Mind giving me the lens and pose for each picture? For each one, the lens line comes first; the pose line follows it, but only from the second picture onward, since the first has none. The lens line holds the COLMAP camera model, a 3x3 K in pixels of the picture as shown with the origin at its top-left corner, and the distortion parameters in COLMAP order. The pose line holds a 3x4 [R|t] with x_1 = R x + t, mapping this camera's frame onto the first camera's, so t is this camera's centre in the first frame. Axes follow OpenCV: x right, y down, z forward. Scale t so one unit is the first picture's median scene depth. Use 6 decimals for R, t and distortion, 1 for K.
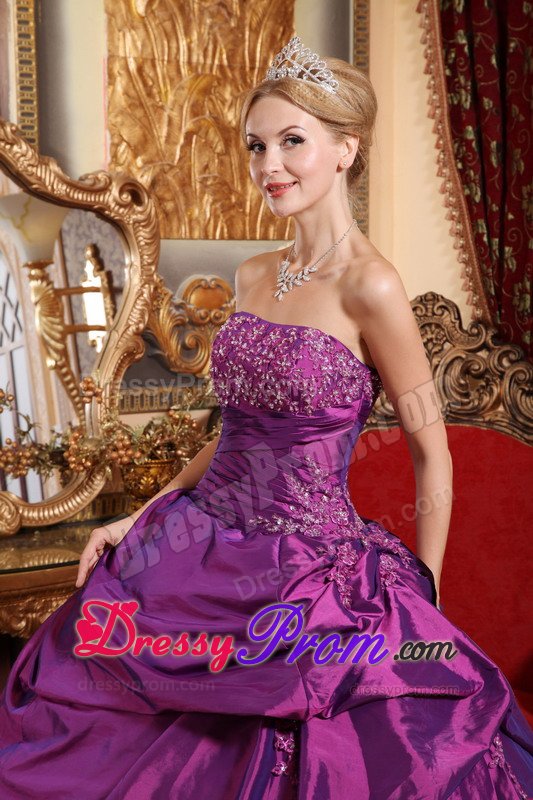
lens RADIAL K [[2098.6, 0, 264.8], [0, 2098.6, 401.1], [0, 0, 1]] dist [0.510588, 0.000000]
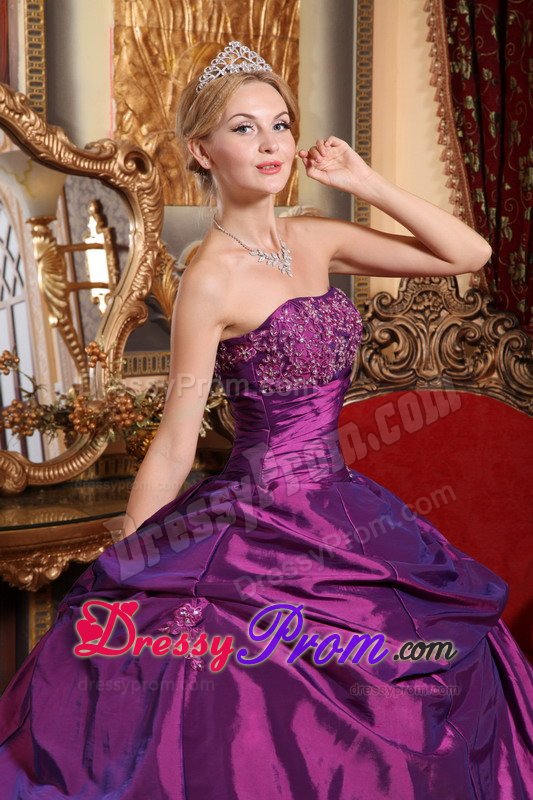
lens RADIAL K [[2411.2, 0, 261.6], [0, 2411.2, 404.3], [0, 0, 1]] dist [0.653752, 0.000000]
pose [[0.999894, 0.011307, -0.009155, 0.009535], [-0.011051, 0.999559, 0.027546, -0.013566], [0.009462, -0.027442, 0.999579, -0.176389]]
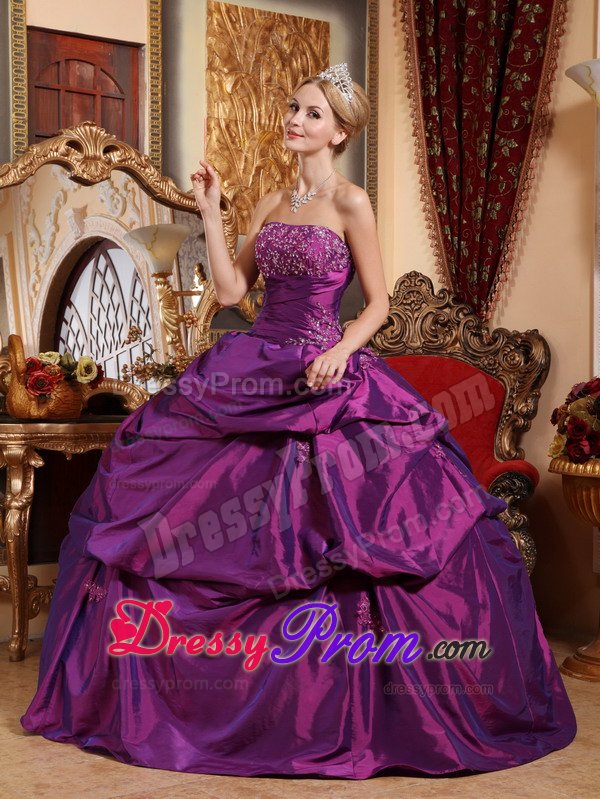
lens RADIAL K [[1713.5, 0, 301.5], [0, 1713.5, 401.5], [0, 0, 1]] dist [0.185496, 0.000000]
pose [[0.999418, 0.011473, -0.032110, 0.038623], [-0.013743, 0.997355, -0.071378, 0.135279], [0.031206, 0.071778, 0.996932, -0.246982]]
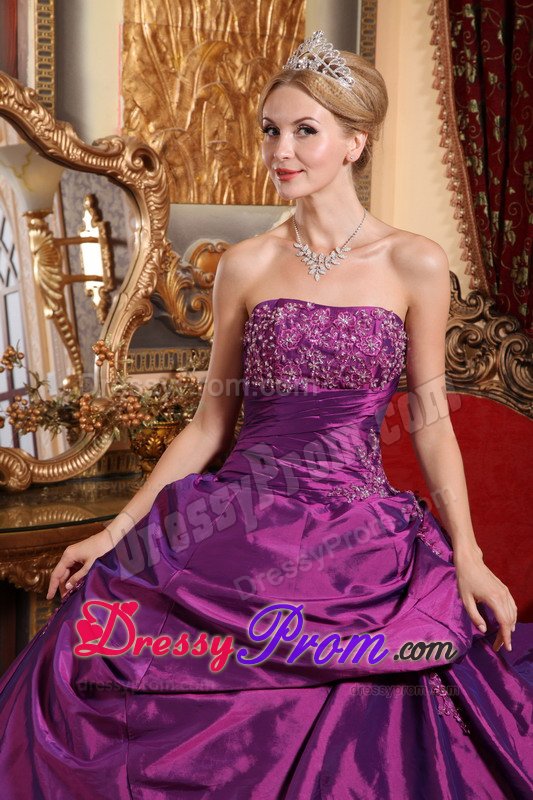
lens RADIAL K [[2142.6, 0, 261.4], [0, 2142.6, 406.5], [0, 0, 1]] dist [0.514322, 0.000000]
pose [[0.999396, 0.026328, 0.022667, -0.026201], [-0.027286, 0.998699, 0.043086, -0.024789], [-0.021503, -0.043678, 0.998814, -0.049217]]
